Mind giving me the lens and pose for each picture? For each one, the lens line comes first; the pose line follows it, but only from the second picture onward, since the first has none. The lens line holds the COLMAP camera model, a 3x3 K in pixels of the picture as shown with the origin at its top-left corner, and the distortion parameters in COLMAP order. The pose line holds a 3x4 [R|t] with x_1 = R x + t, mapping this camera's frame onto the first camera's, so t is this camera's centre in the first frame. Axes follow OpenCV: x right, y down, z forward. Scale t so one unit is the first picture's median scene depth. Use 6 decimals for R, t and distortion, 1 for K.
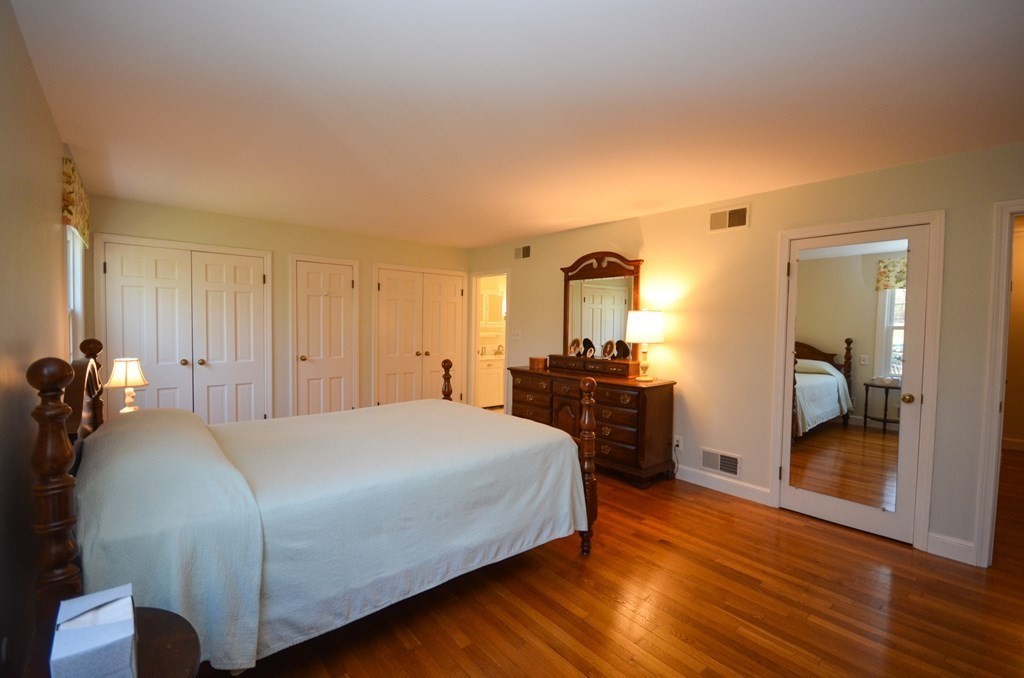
lens RADIAL K [[451.6, 0, 513.7], [0, 451.6, 343.2], [0, 0, 1]] dist [-0.010558, 0.000117]
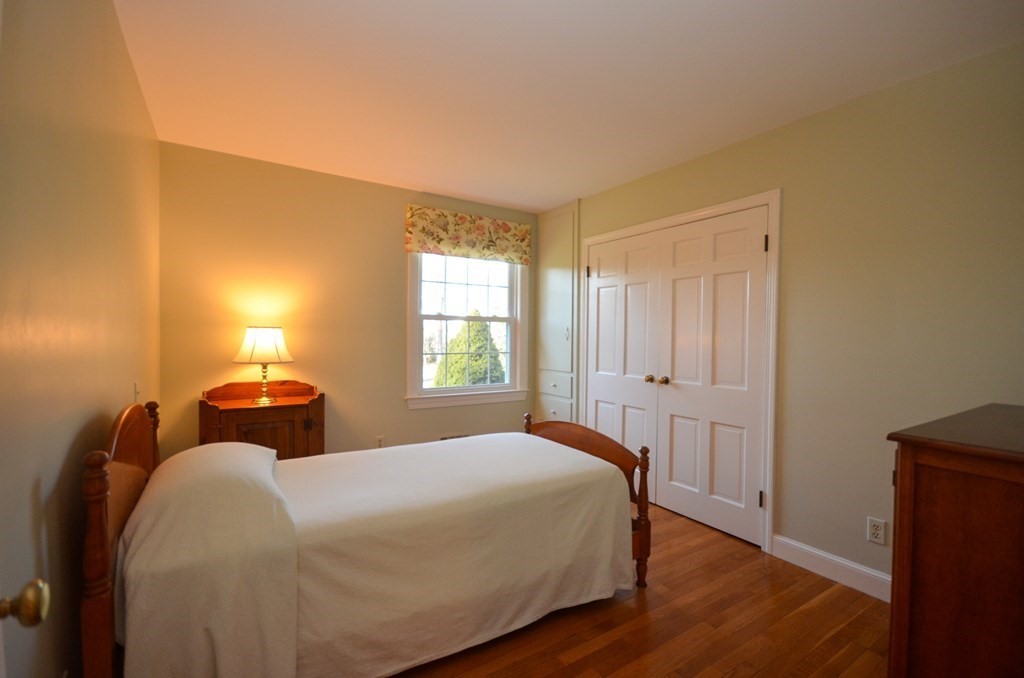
lens RADIAL K [[451.6, 0, 513.7], [0, 451.6, 343.2], [0, 0, 1]] dist [-0.010558, 0.000117]
pose [[-0.278289, -0.005519, -0.960481, 0.062410], [-0.052449, 0.998579, 0.009458, -0.010853], [0.959064, 0.053008, -0.278183, 0.951714]]
